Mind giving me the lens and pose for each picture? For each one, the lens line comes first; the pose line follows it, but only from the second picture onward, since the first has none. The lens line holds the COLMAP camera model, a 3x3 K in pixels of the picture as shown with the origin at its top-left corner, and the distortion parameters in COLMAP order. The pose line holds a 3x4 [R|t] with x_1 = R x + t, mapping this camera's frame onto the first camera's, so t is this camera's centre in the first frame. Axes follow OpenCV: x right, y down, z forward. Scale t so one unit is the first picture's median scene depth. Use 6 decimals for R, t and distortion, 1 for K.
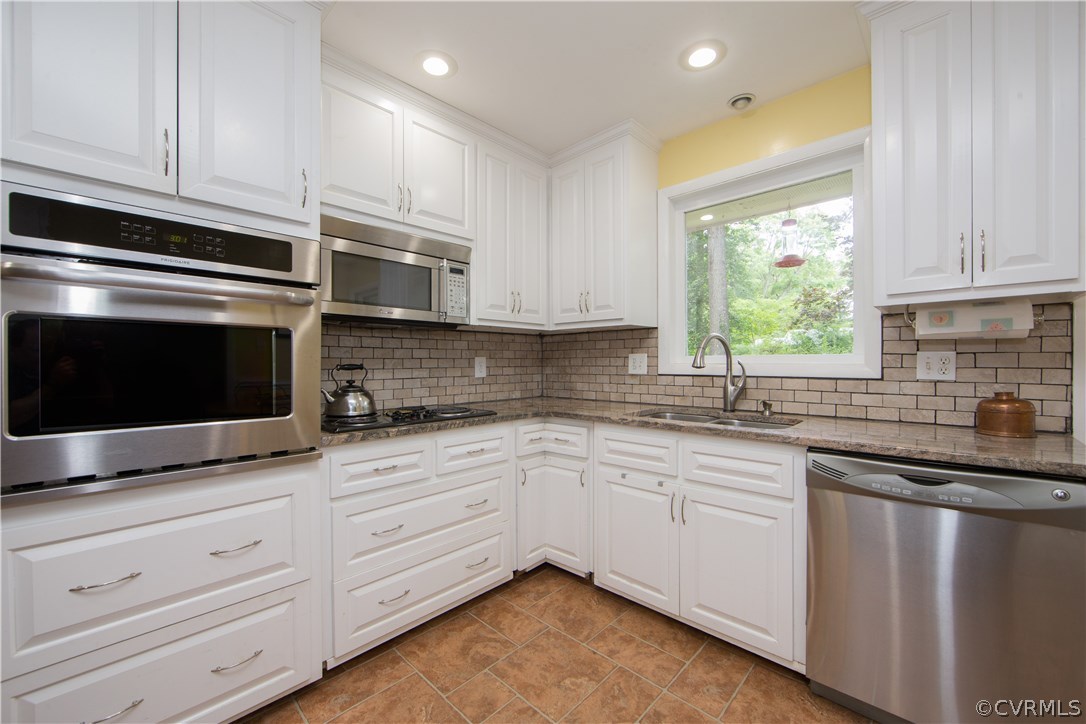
lens RADIAL K [[436.3, 0, 548.6], [0, 436.3, 364.9], [0, 0, 1]] dist [-0.011957, 0.001283]
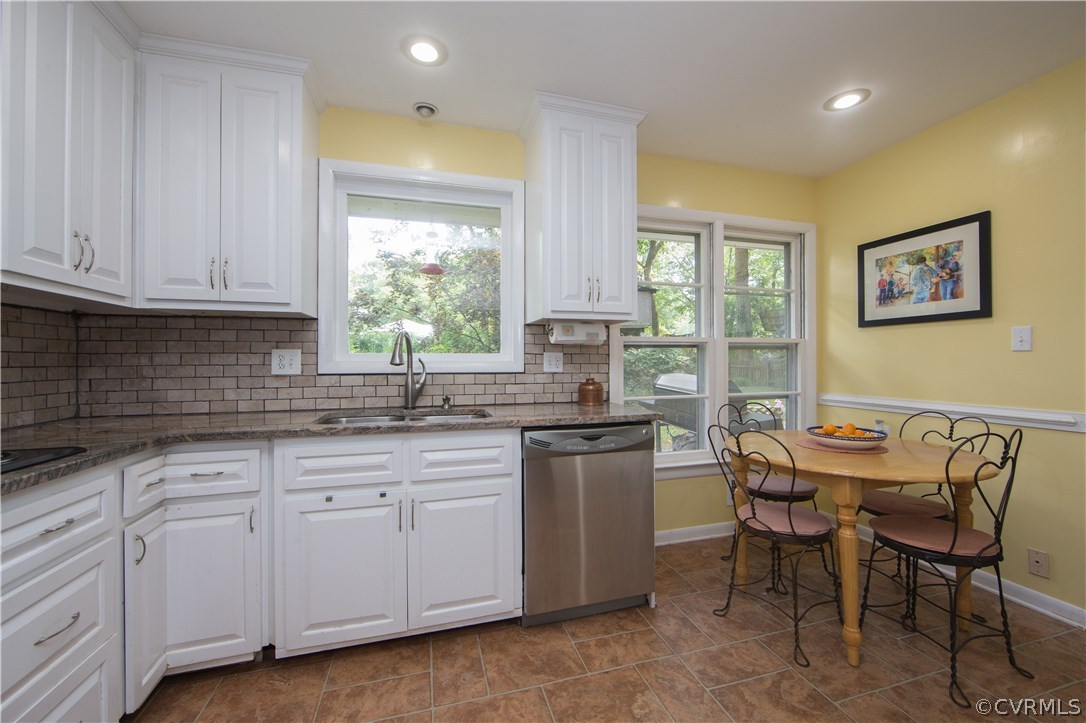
lens RADIAL K [[436.3, 0, 552.9], [0, 436.3, 359.6], [0, 0, 1]] dist [-0.011957, 0.001283]
pose [[0.490568, 0.006927, 0.871375, -0.307517], [0.006496, 0.999912, -0.011606, 0.007602], [-0.871379, 0.011354, 0.490480, 0.223194]]
